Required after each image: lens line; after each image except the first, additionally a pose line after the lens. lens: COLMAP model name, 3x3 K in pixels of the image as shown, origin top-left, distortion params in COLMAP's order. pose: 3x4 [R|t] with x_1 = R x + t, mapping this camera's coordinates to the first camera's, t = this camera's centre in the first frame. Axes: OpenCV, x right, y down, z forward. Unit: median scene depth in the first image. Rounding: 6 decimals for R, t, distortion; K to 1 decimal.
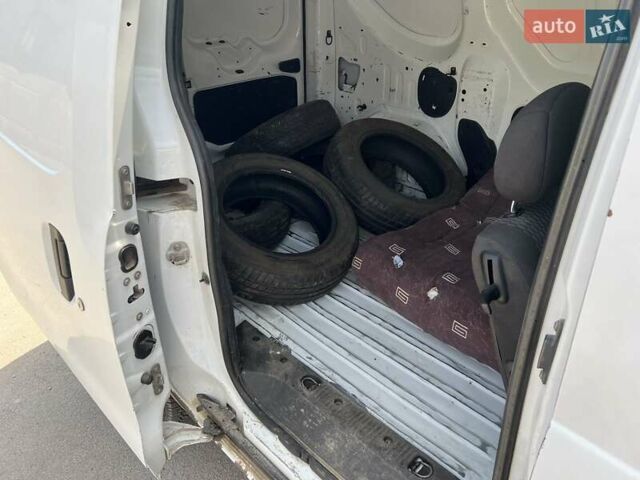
lens RADIAL K [[462.0, 0, 320.0], [0, 462.0, 240.0], [0, 0, 1]] dist [0.104442, -0.204375]
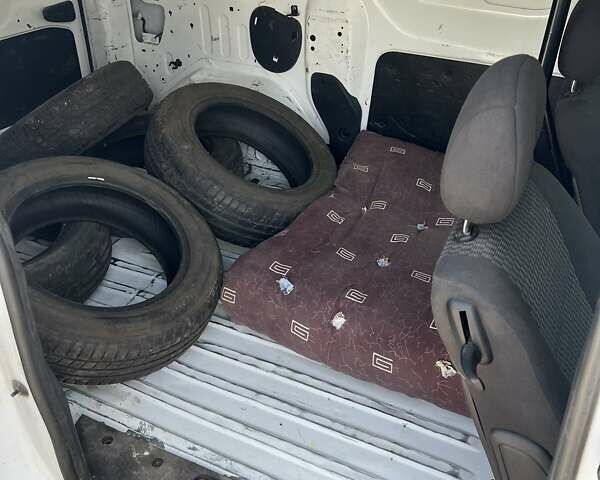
lens RADIAL K [[580.5, 0, 300.9], [0, 580.5, 247.7], [0, 0, 1]] dist [0.129248, -0.296181]
pose [[0.942953, -0.177518, 0.281651, -0.050083], [0.159417, 0.983447, 0.086124, -0.074632], [-0.292277, -0.036311, 0.955644, 0.083630]]
